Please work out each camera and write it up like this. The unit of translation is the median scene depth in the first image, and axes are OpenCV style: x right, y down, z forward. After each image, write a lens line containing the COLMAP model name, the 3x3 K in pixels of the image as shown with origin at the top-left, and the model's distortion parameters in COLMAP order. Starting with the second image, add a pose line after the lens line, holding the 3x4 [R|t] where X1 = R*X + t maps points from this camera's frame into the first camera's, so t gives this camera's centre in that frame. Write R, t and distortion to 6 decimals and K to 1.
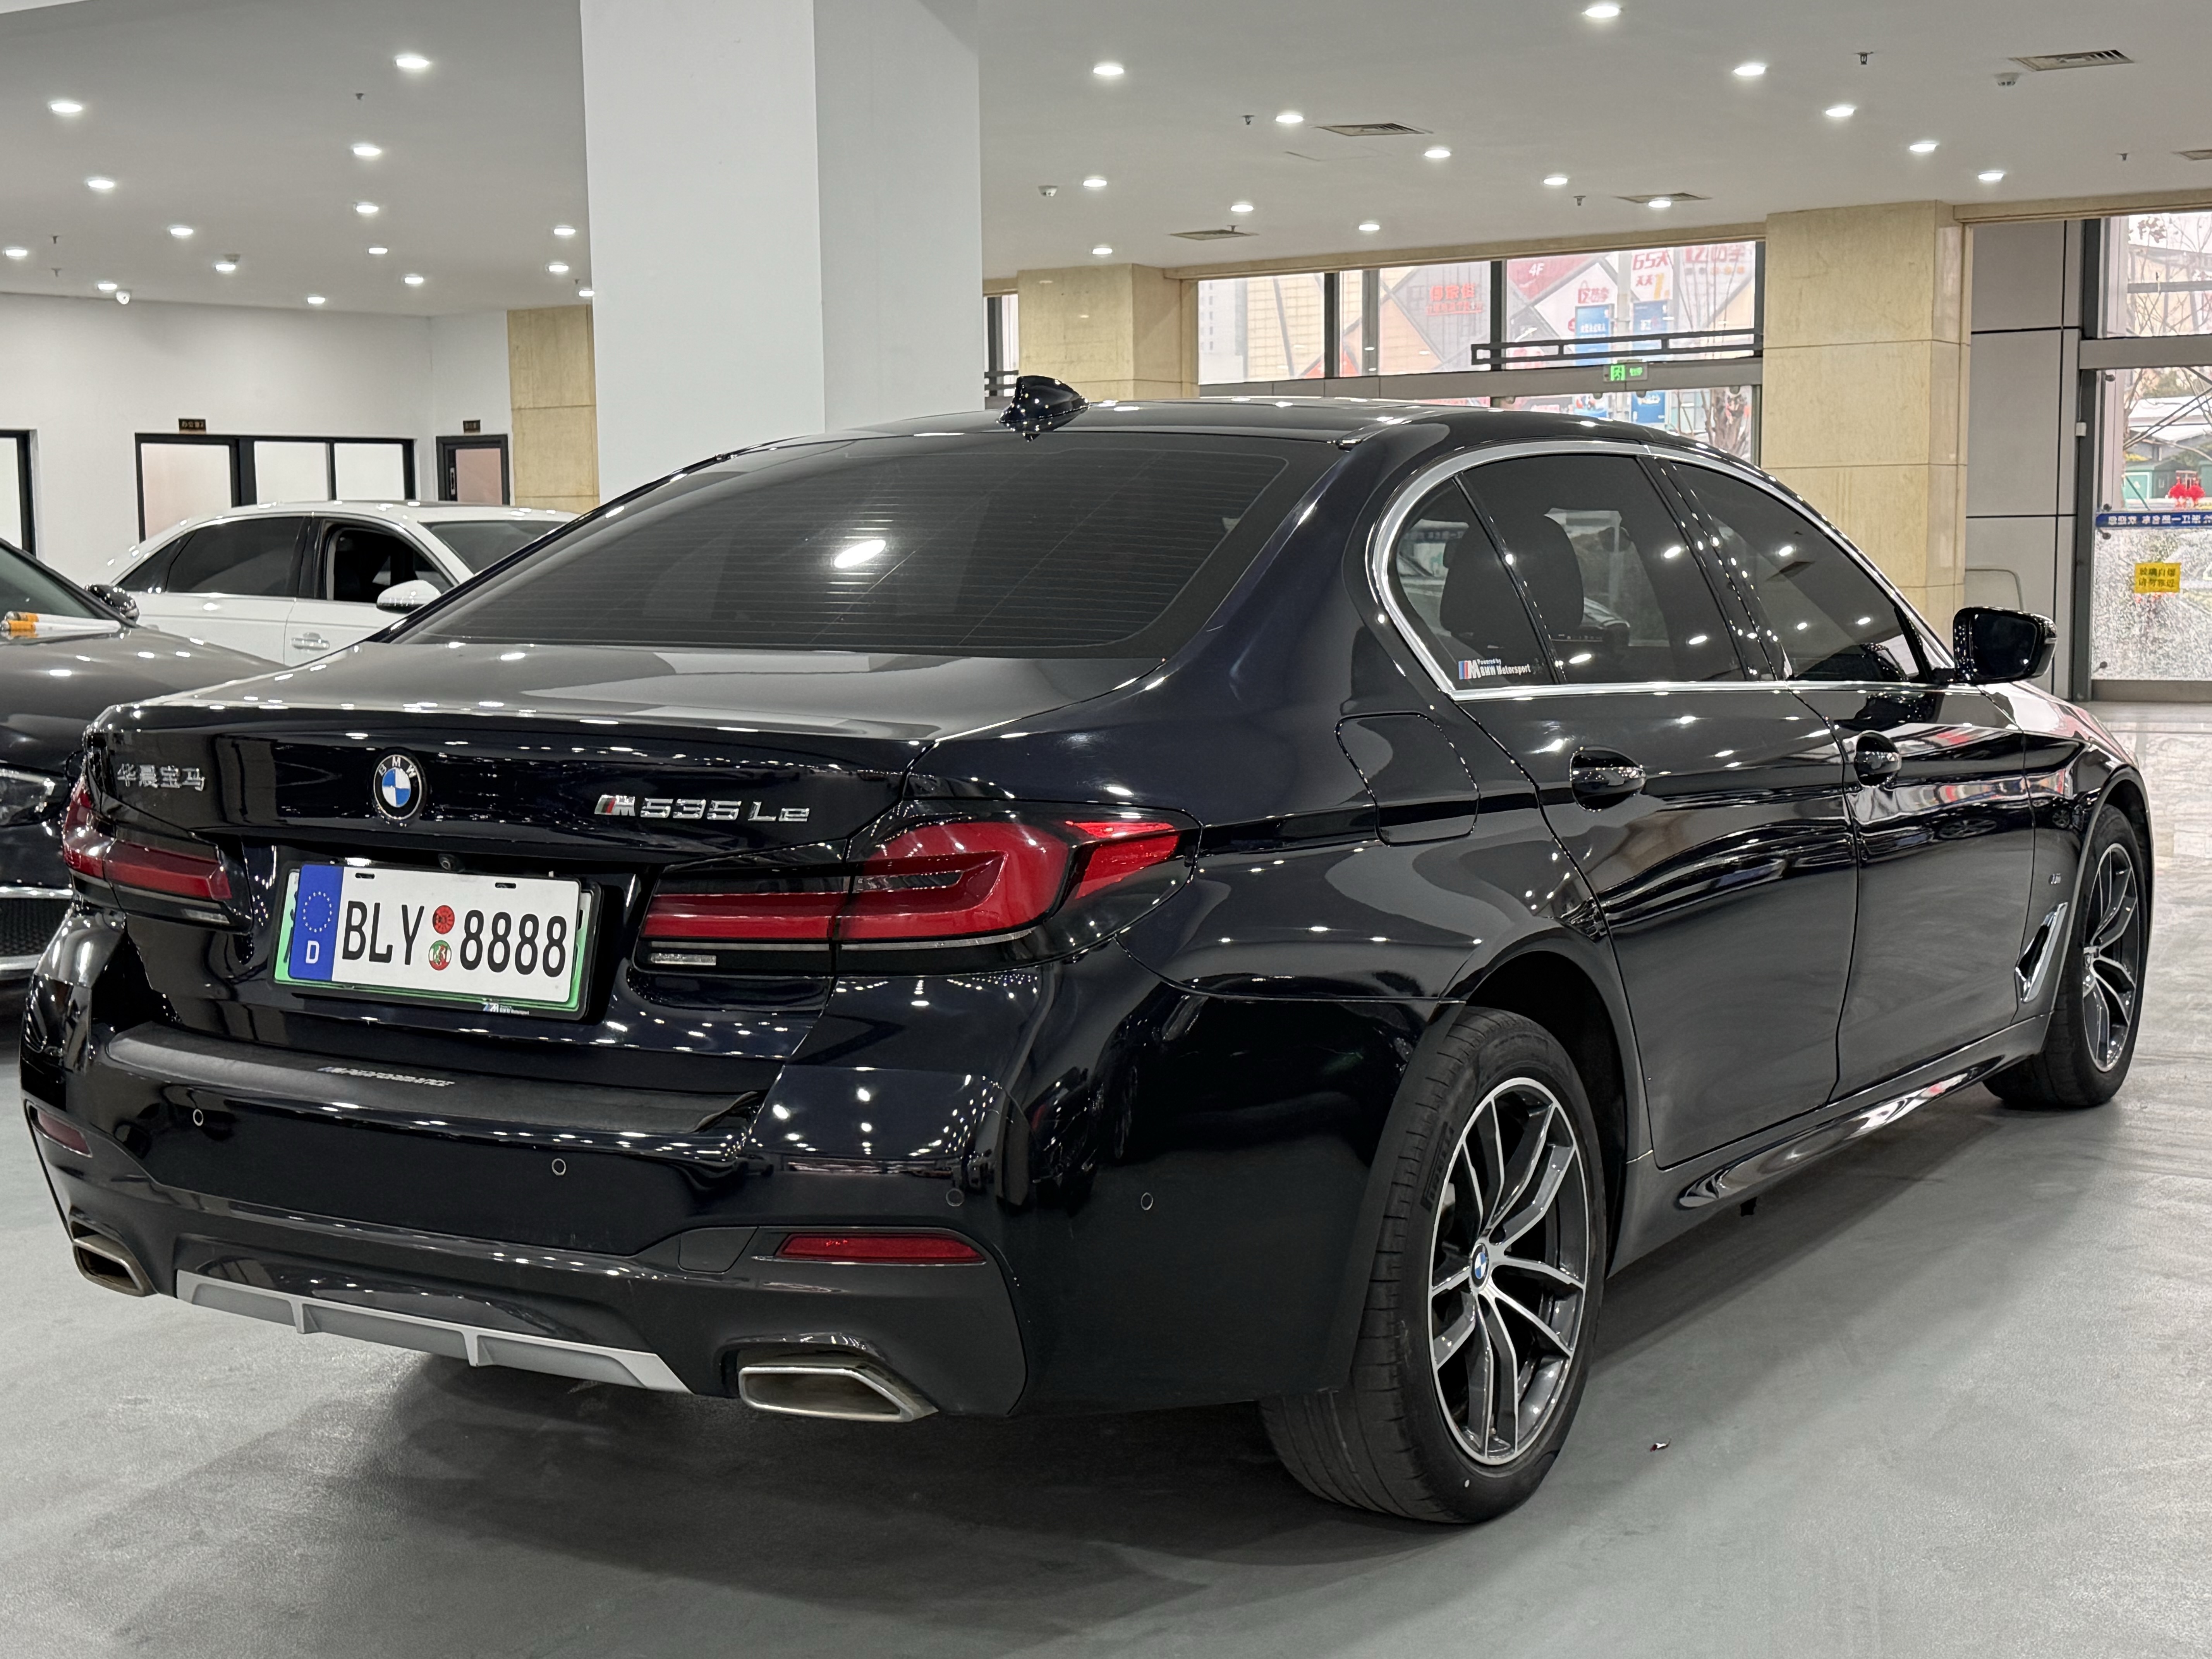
lens RADIAL K [[2995.0, 0, 1106.0], [0, 2995.0, 829.5], [0, 0, 1]] dist [0.143942, -0.118575]
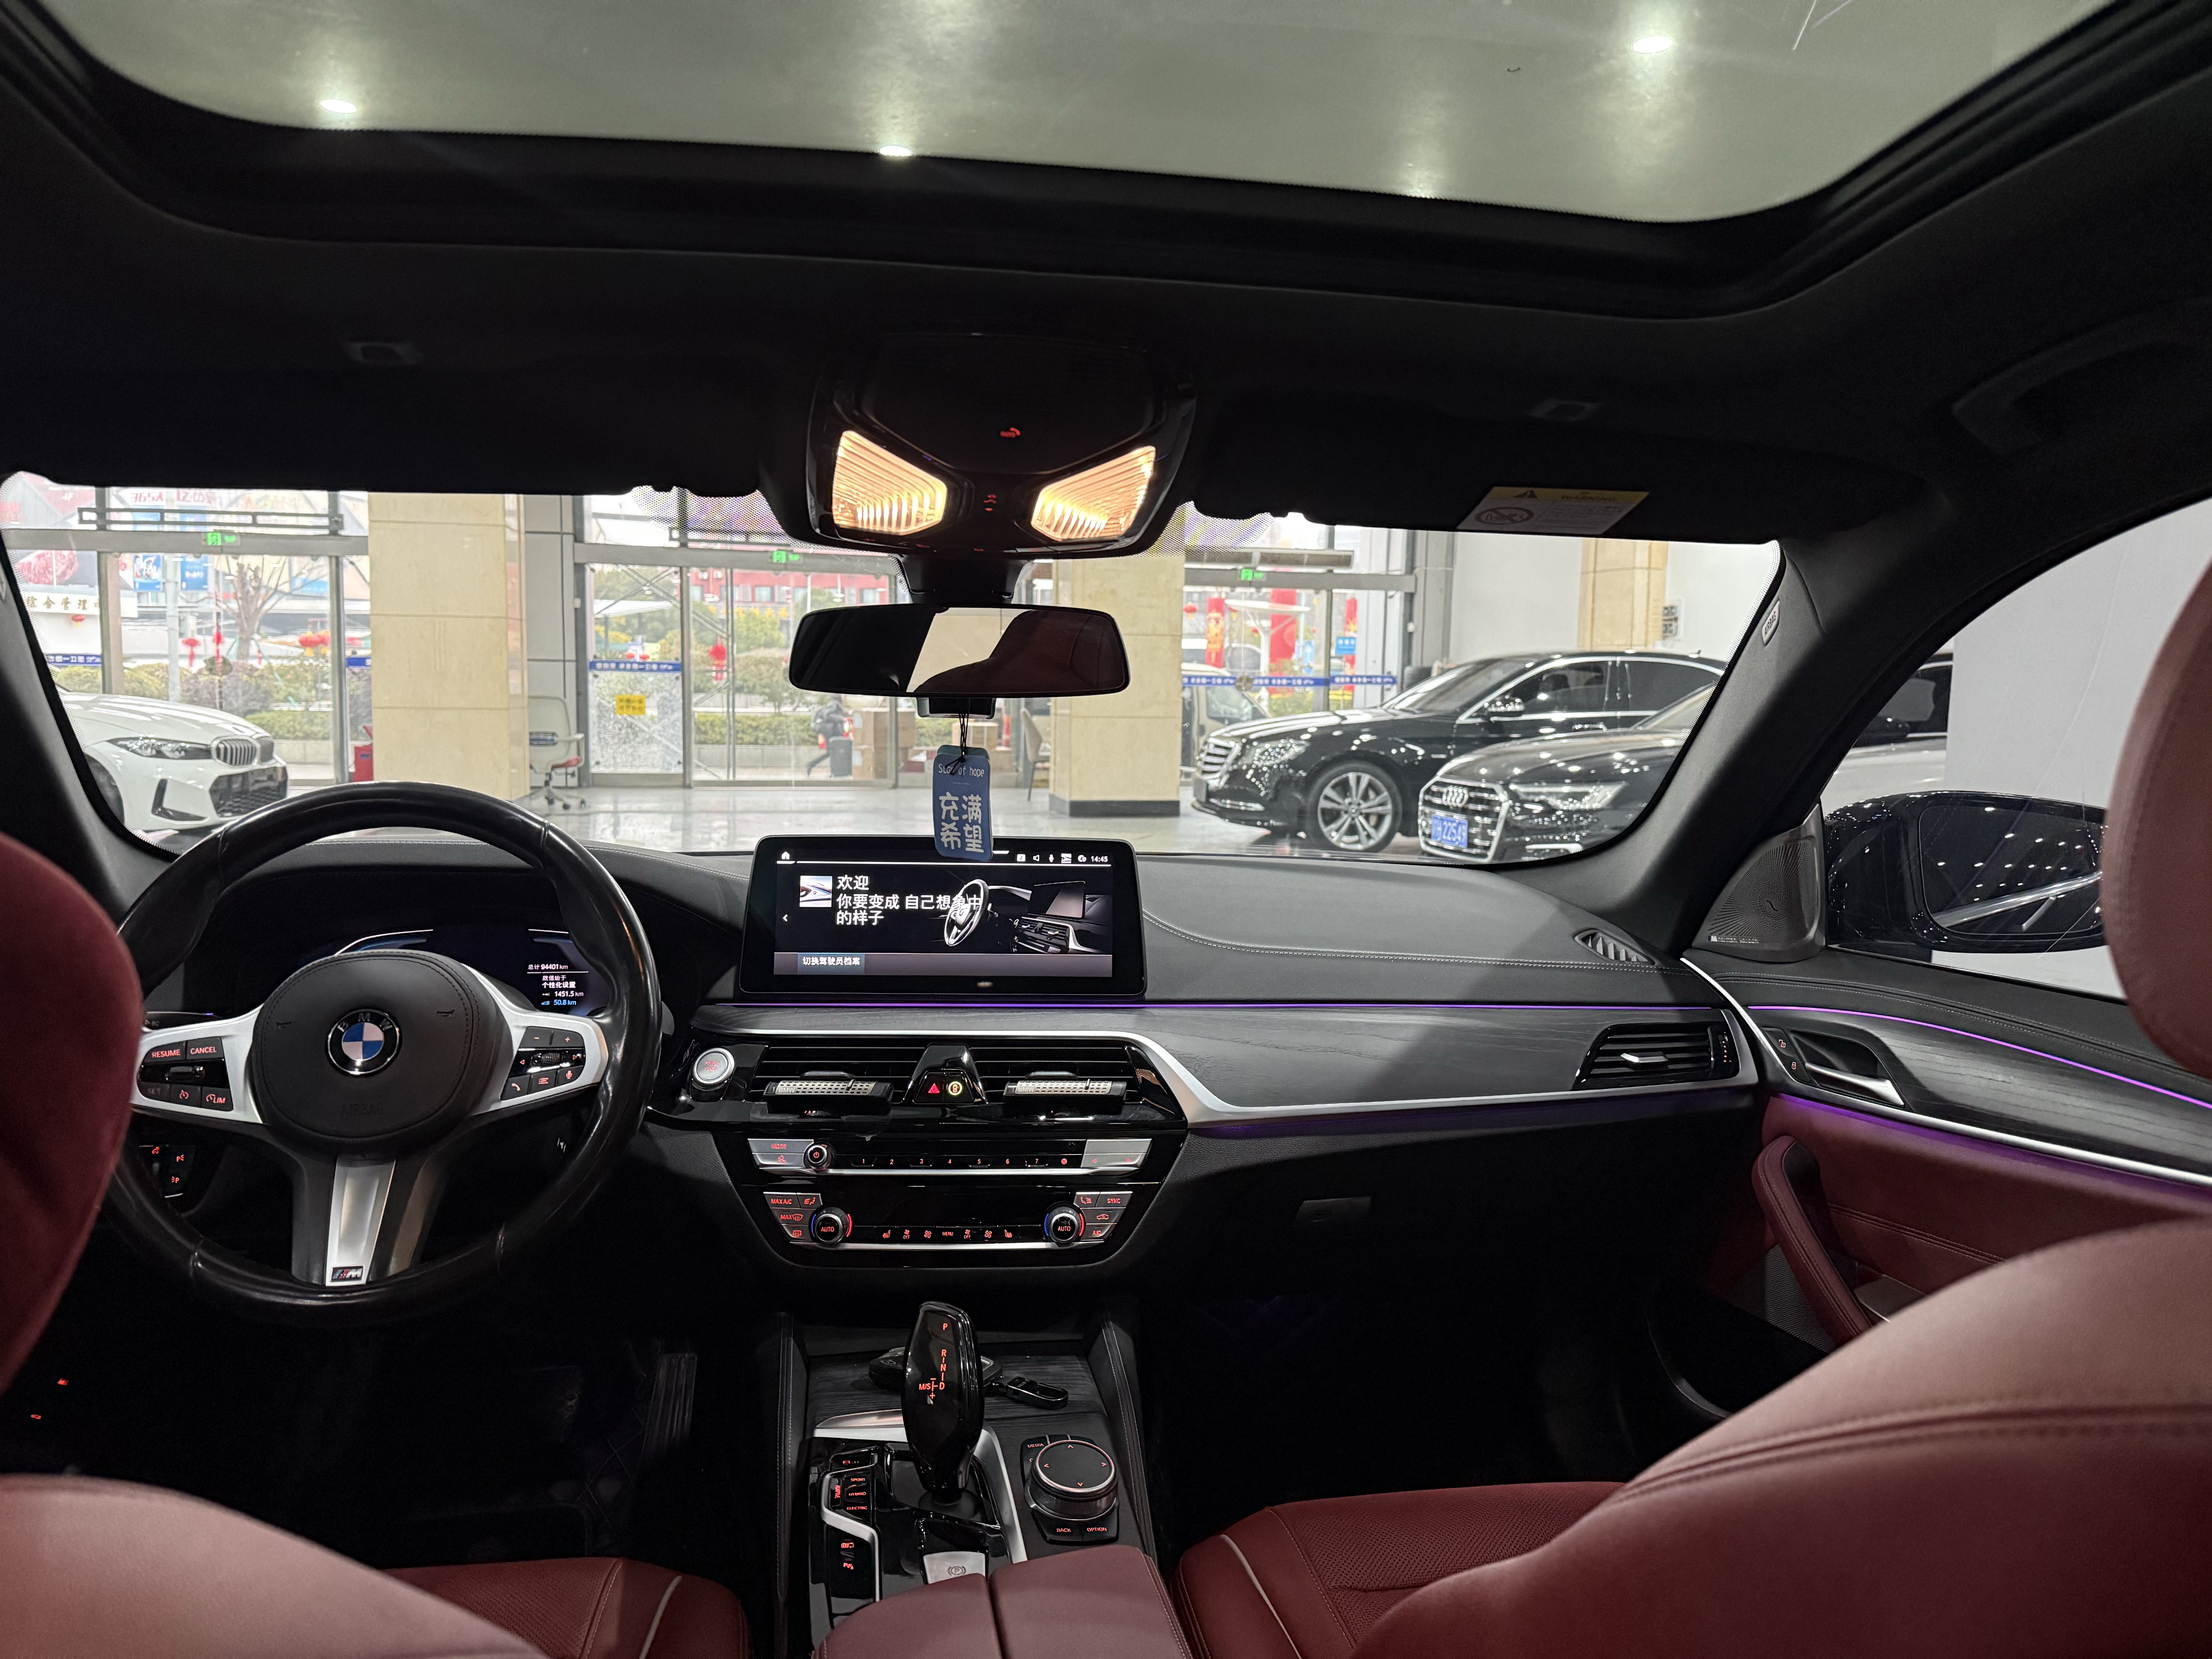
lens RADIAL K [[1541.4, 0, 1106.0], [0, 1541.4, 829.5], [0, 0, 1]] dist [0.041186, -0.071830]
pose [[0.741840, -0.042106, 0.669254, 0.023351], [0.042492, 0.998973, 0.015749, -0.119170], [-0.669230, 0.016755, 0.742867, 1.410974]]
